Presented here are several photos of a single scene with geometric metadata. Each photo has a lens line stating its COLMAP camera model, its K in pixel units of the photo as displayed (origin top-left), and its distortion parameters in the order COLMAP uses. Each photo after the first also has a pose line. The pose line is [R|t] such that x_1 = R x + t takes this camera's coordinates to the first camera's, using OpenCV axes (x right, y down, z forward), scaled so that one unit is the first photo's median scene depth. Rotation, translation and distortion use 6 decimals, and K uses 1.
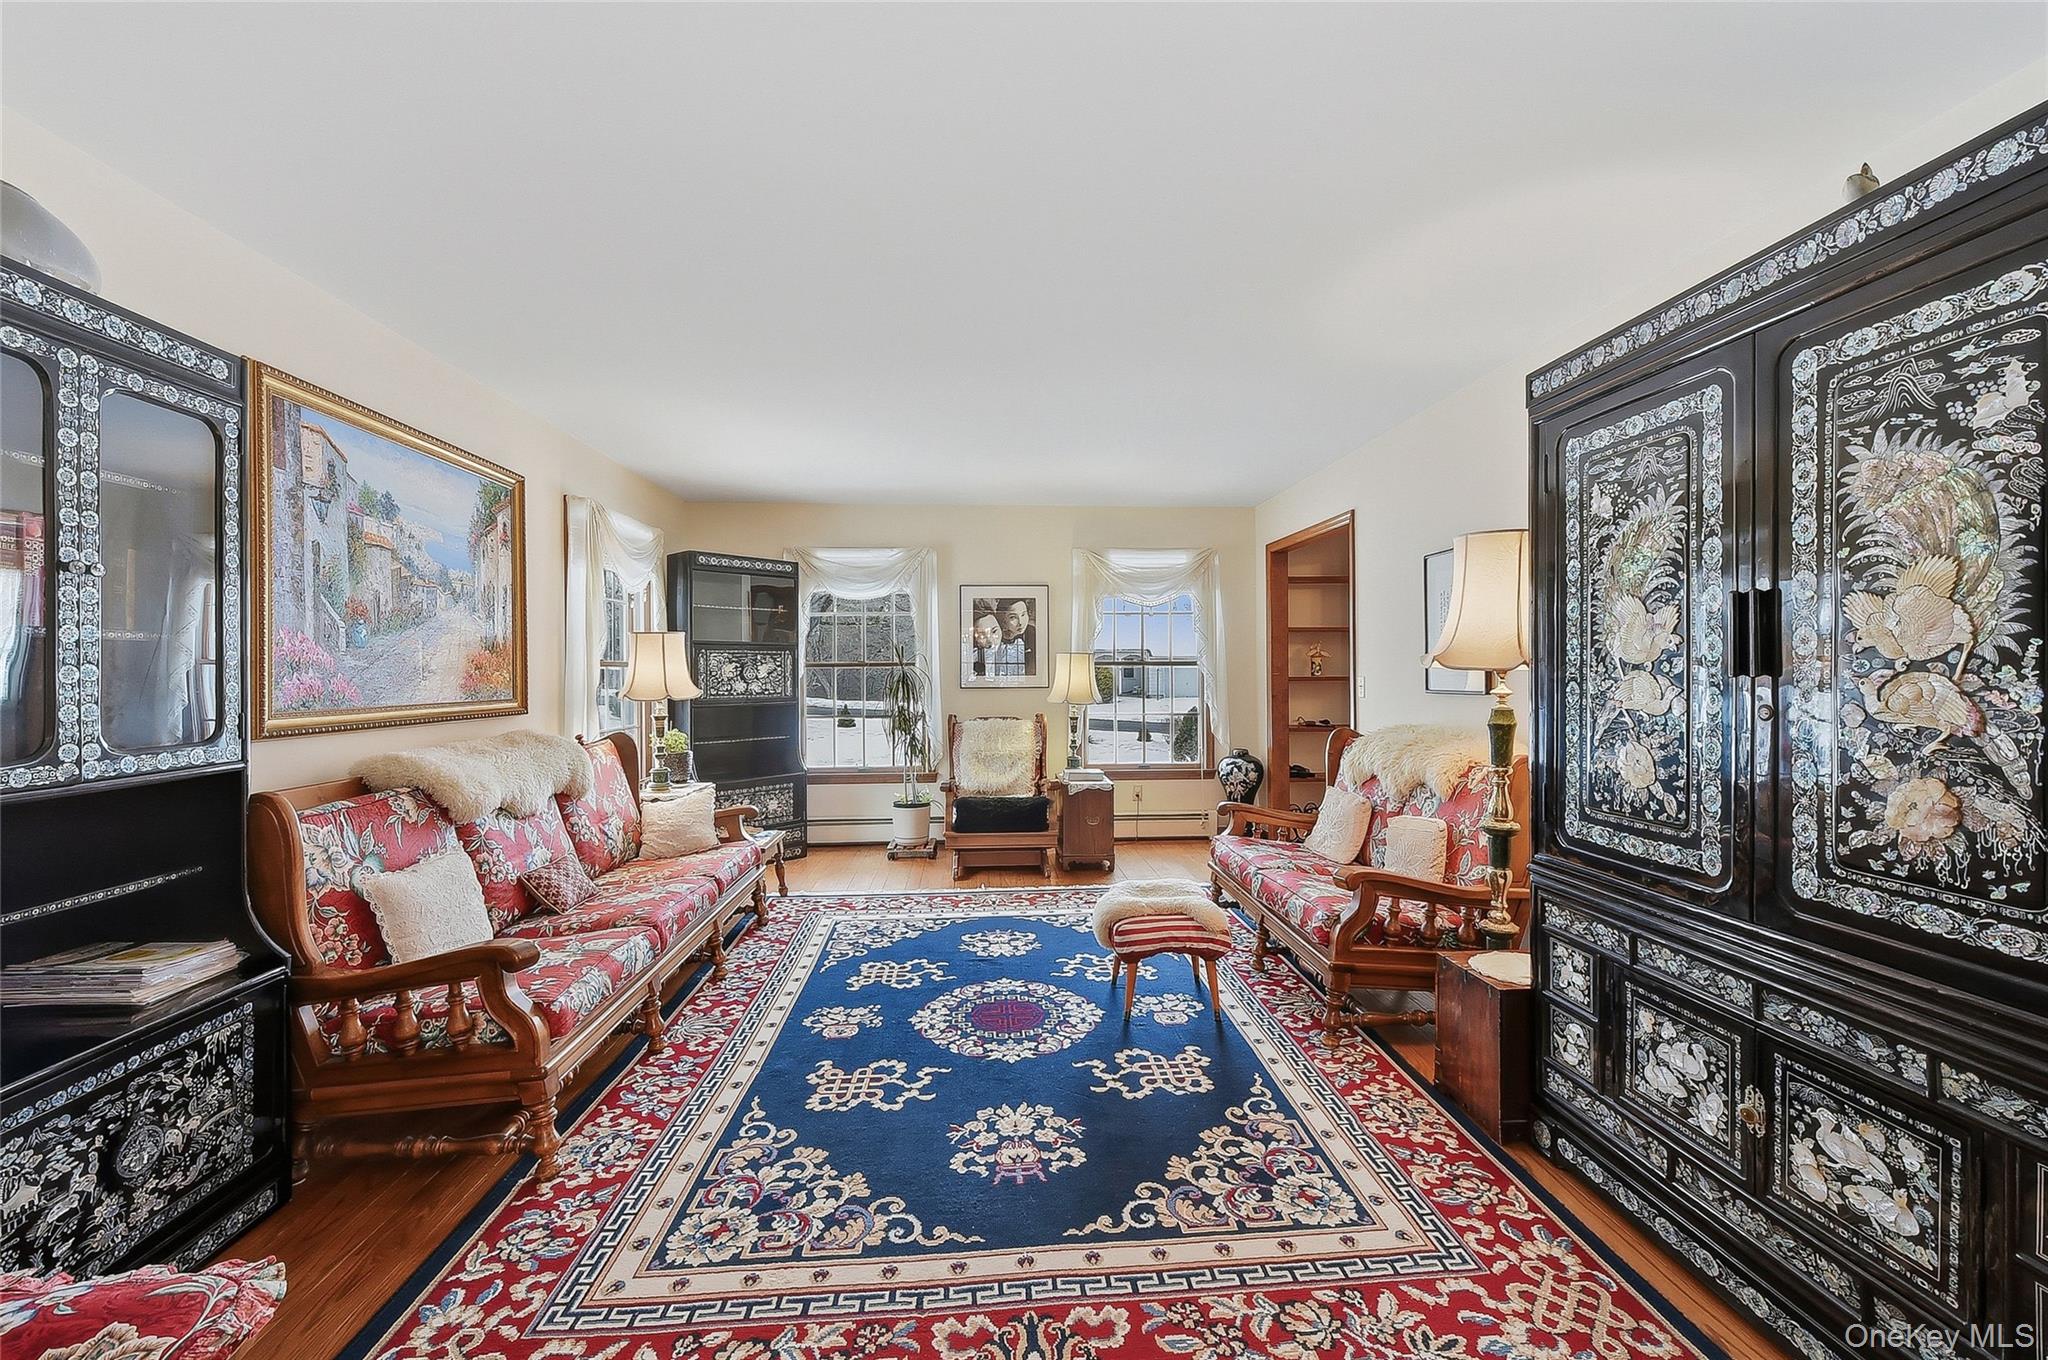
lens RADIAL K [[819.2, 0, 1017.7], [0, 819.2, 667.9], [0, 0, 1]] dist [-0.002916, 0.000284]
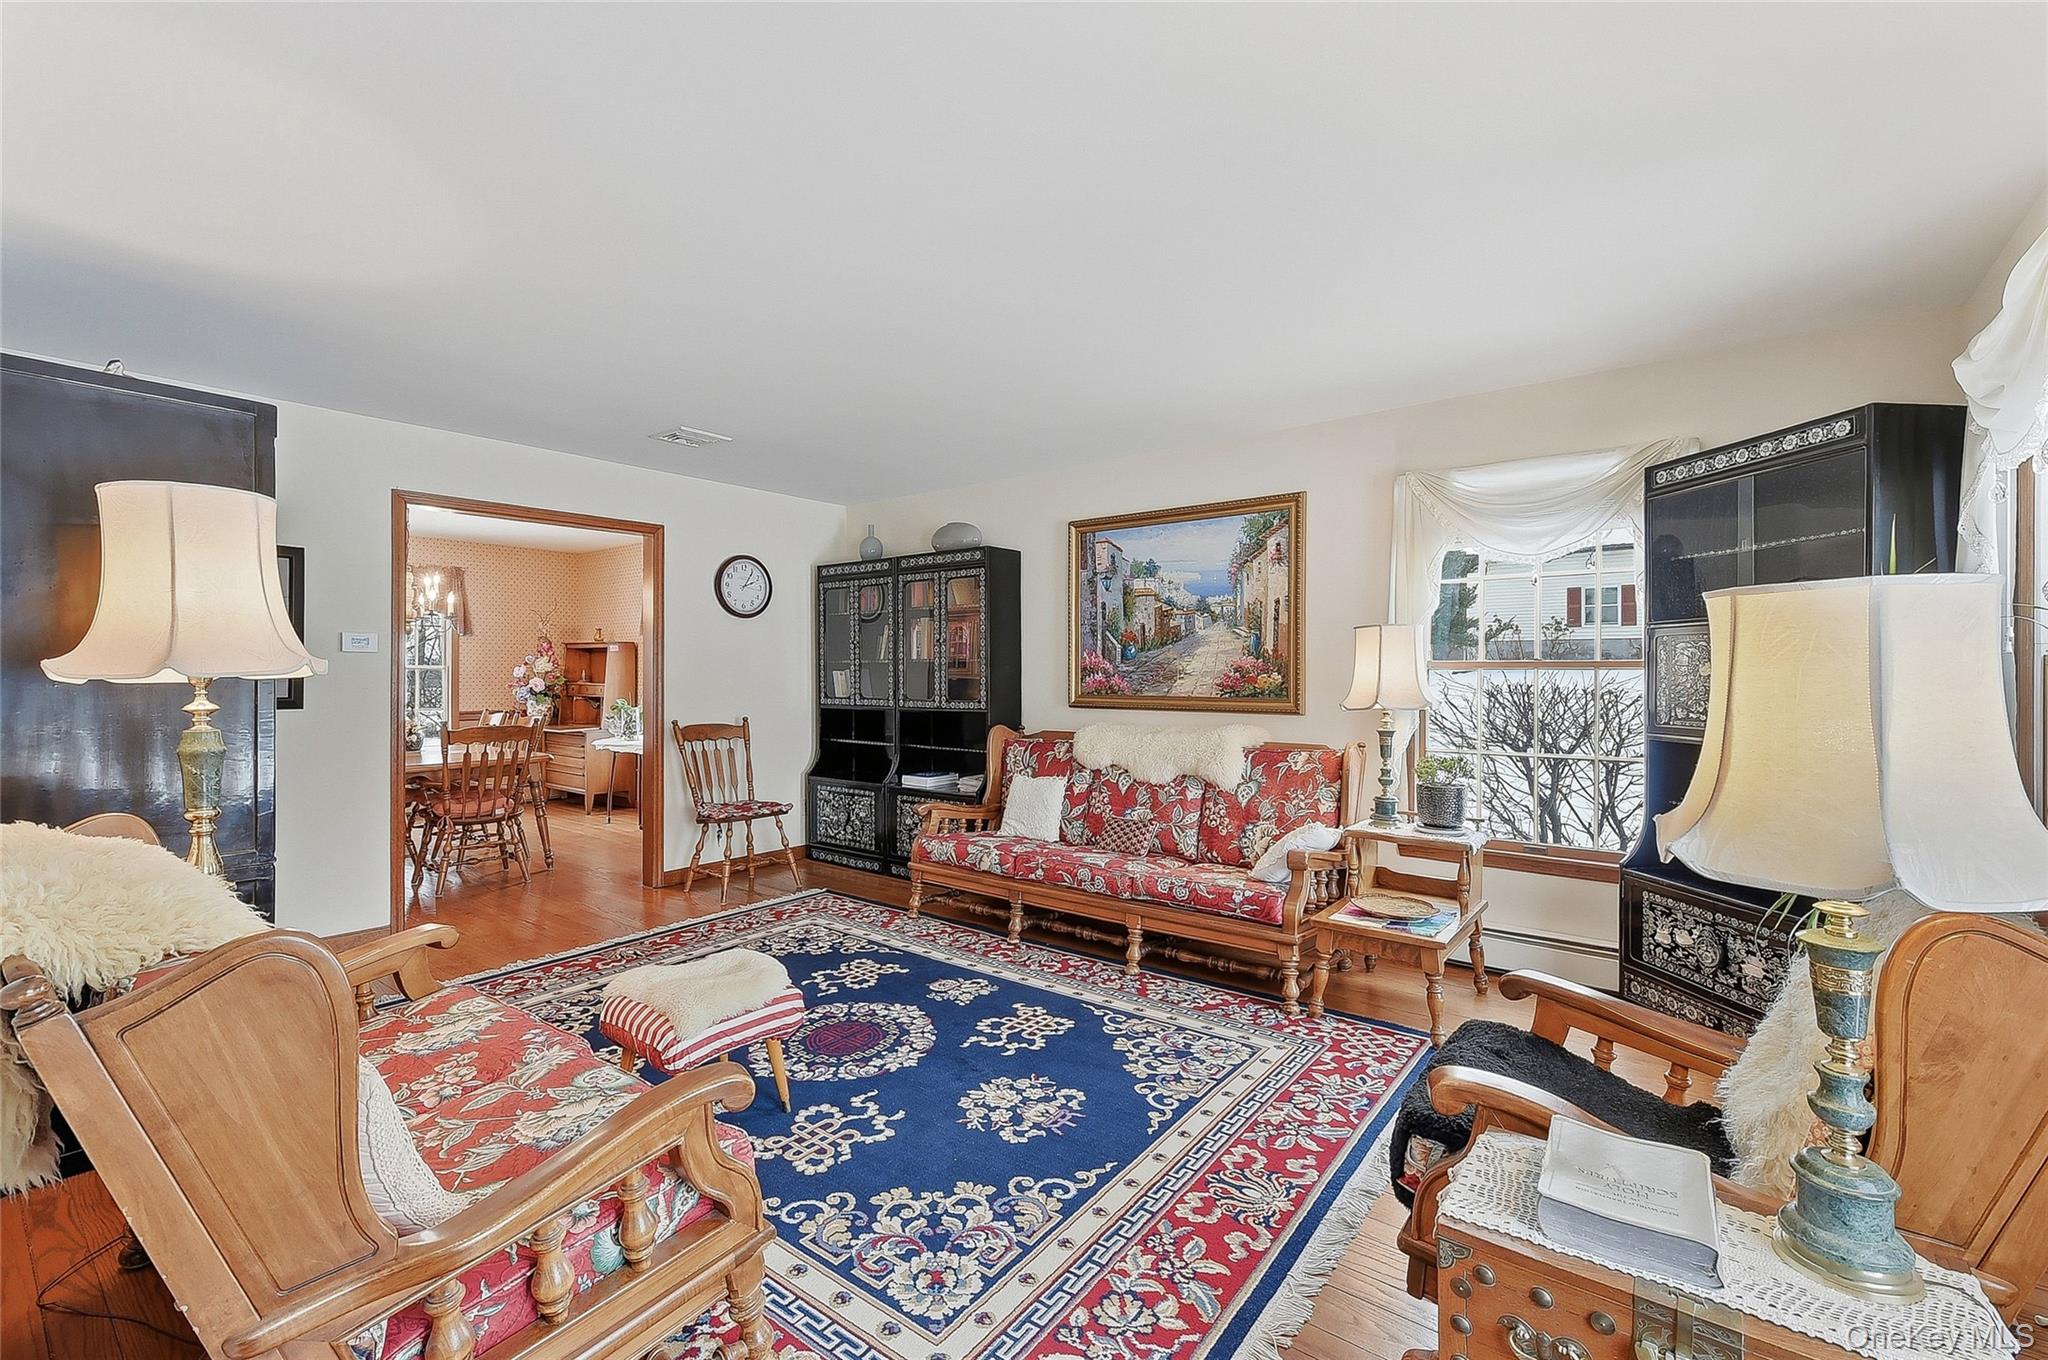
lens RADIAL K [[851.1, 0, 1026.5], [0, 851.1, 674.5], [0, 0, 1]] dist [0.001929, 0.000051]
pose [[-0.651117, 0.010754, -0.758901, 0.592432], [0.007580, 0.999942, 0.007666, -0.007886], [0.758940, -0.000761, -0.651160, 1.784013]]
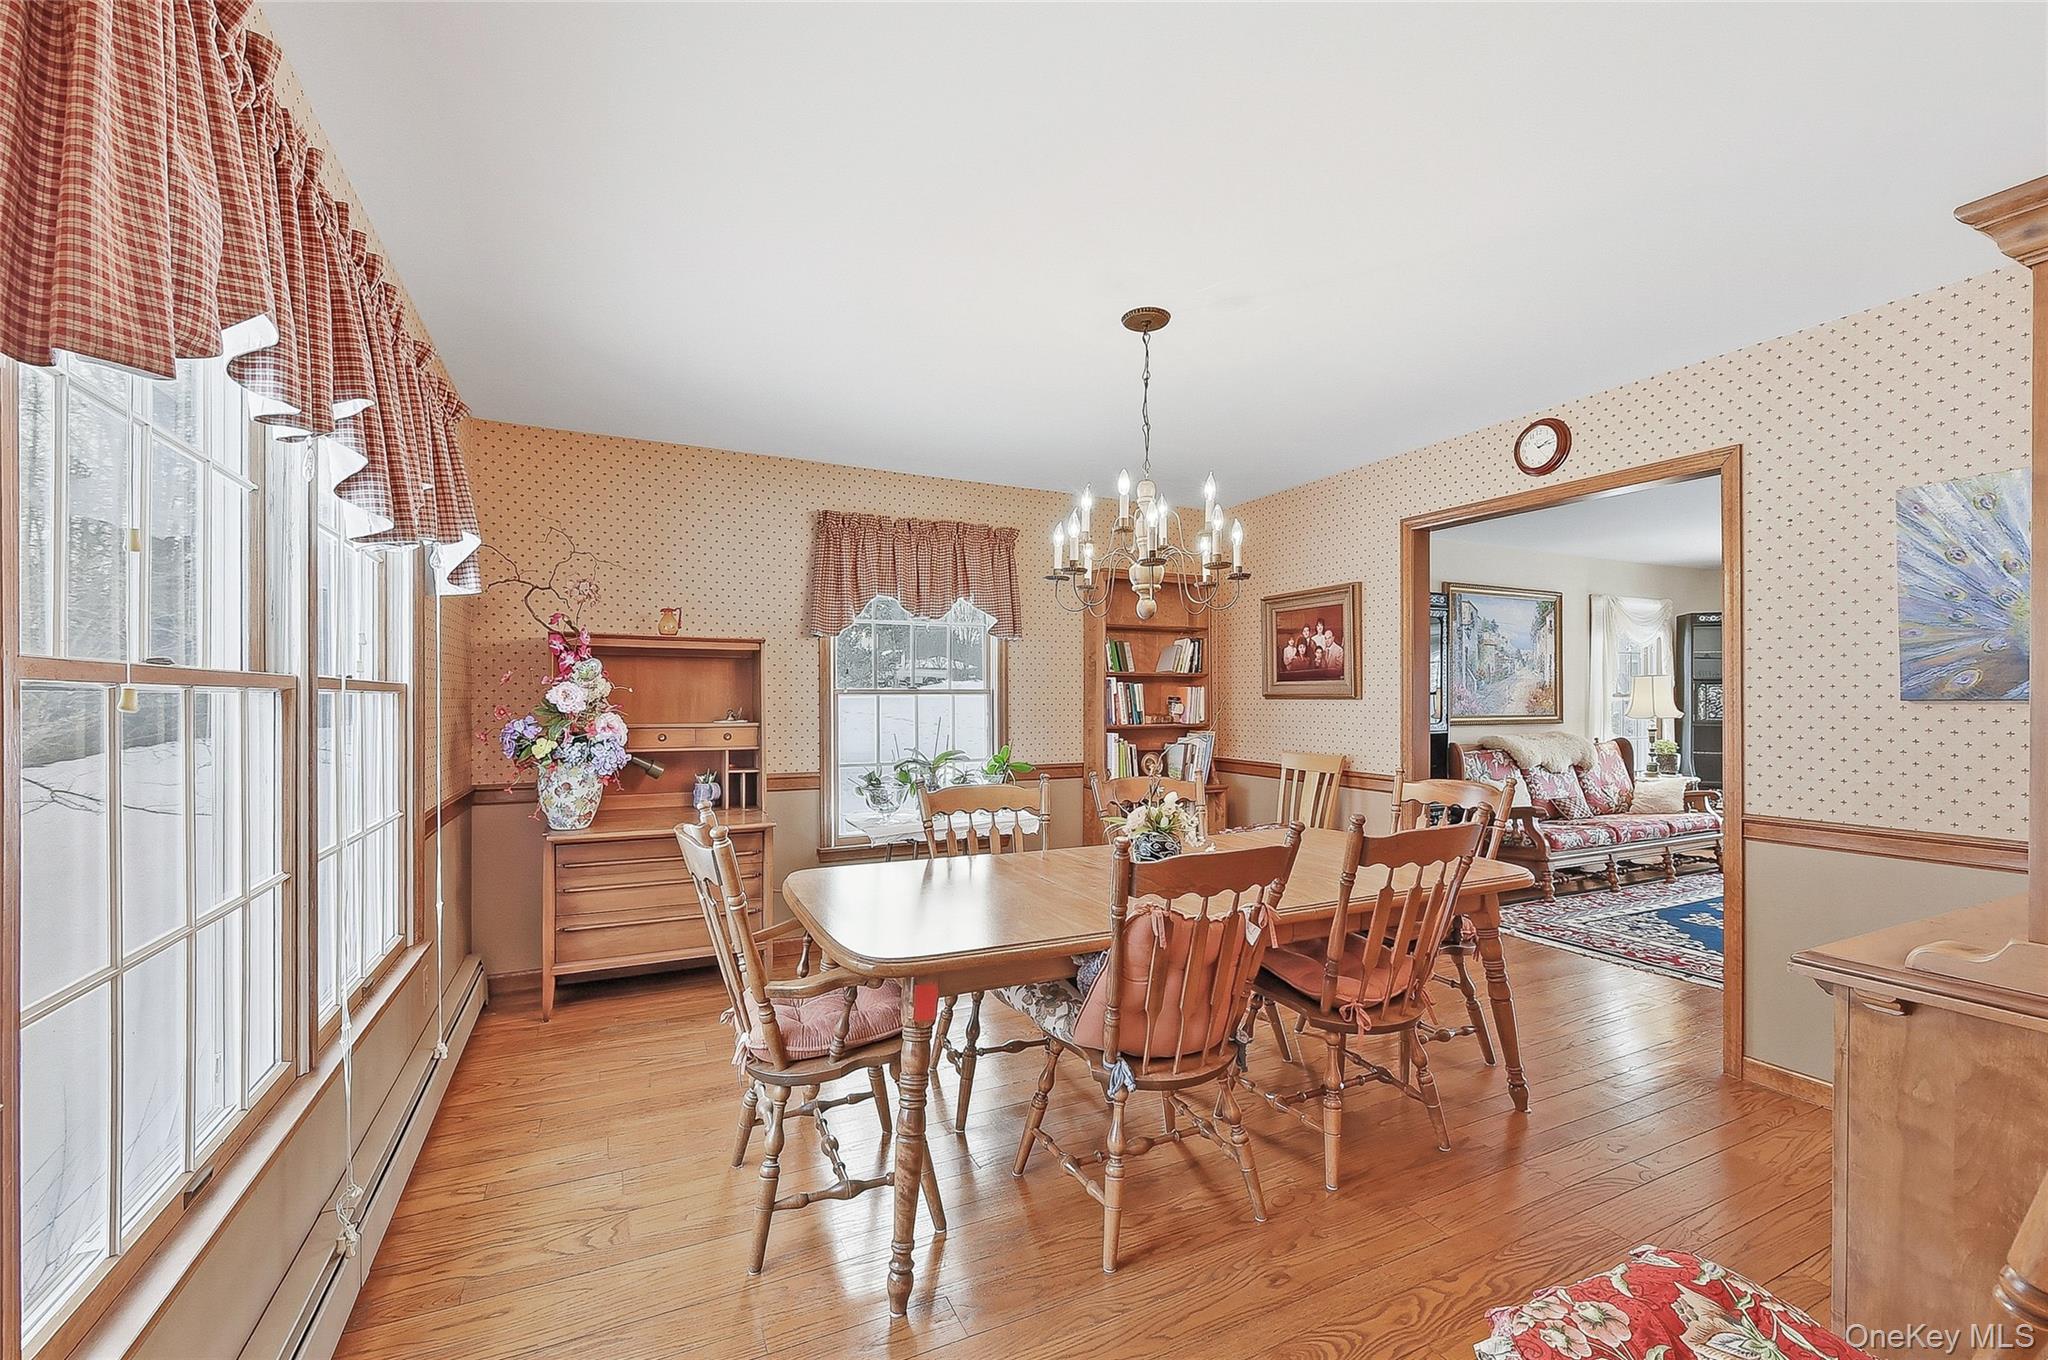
lens RADIAL K [[819.2, 0, 1026.0], [0, 819.2, 689.8], [0, 0, 1]] dist [-0.002916, 0.000284]
pose [[0.382156, 0.003163, -0.924092, 0.771594], [-0.003599, 0.999992, 0.001935, -0.021432], [0.924091, 0.002586, 0.382165, -0.987576]]
